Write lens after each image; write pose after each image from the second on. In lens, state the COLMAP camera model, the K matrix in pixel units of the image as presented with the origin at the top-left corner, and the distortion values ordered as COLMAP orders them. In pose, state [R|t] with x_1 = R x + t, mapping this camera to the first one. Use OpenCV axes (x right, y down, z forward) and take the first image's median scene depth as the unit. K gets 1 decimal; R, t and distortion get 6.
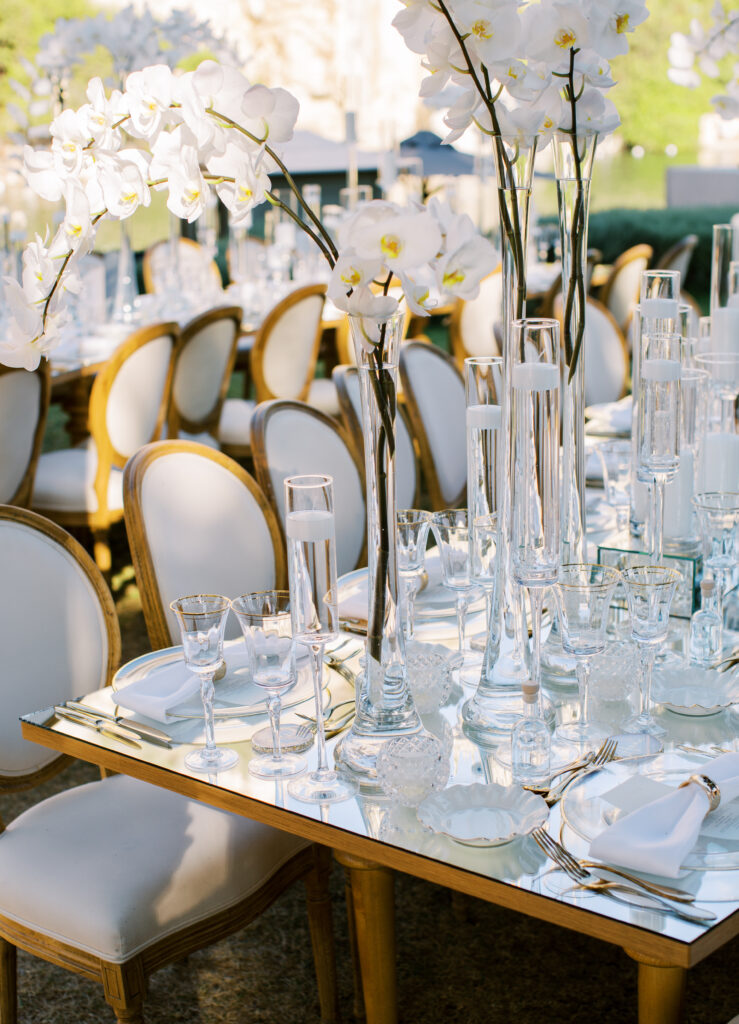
lens RADIAL K [[1708.6, 0, 369.6], [0, 1708.6, 512.0], [0, 0, 1]] dist [-0.140833, 0.000000]
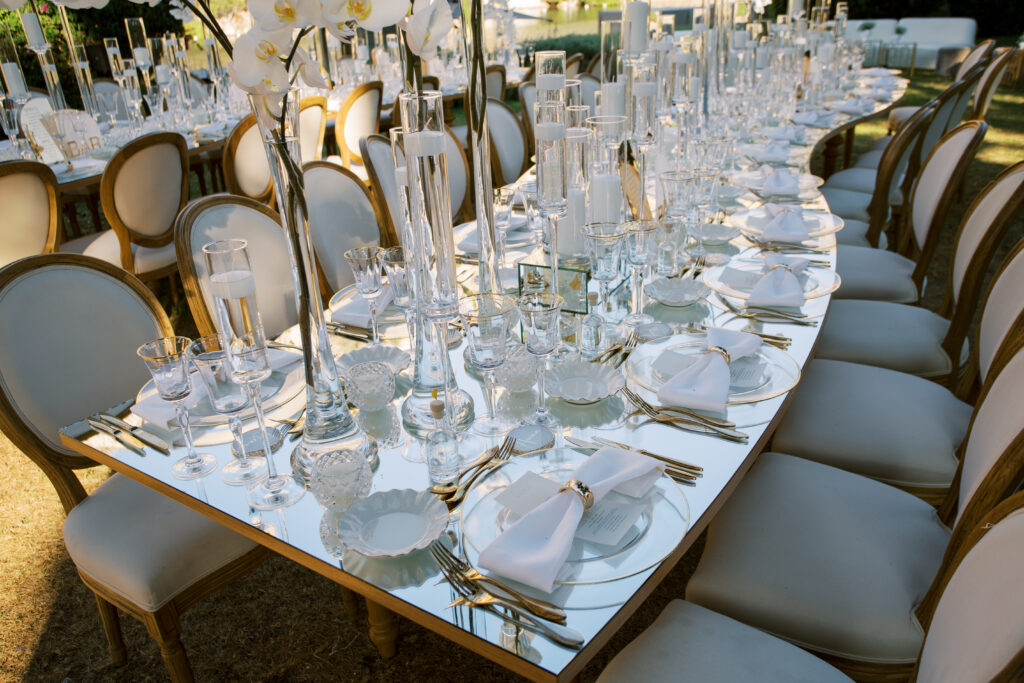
lens RADIAL K [[874.5, 0, 511.7], [0, 874.5, 341.7], [0, 0, 1]] dist [0.001944, -0.000269]
pose [[0.996879, -0.052267, 0.059164, 0.099611], [0.042643, 0.987210, 0.153618, -0.030895], [-0.066436, -0.150616, 0.986358, 0.345249]]
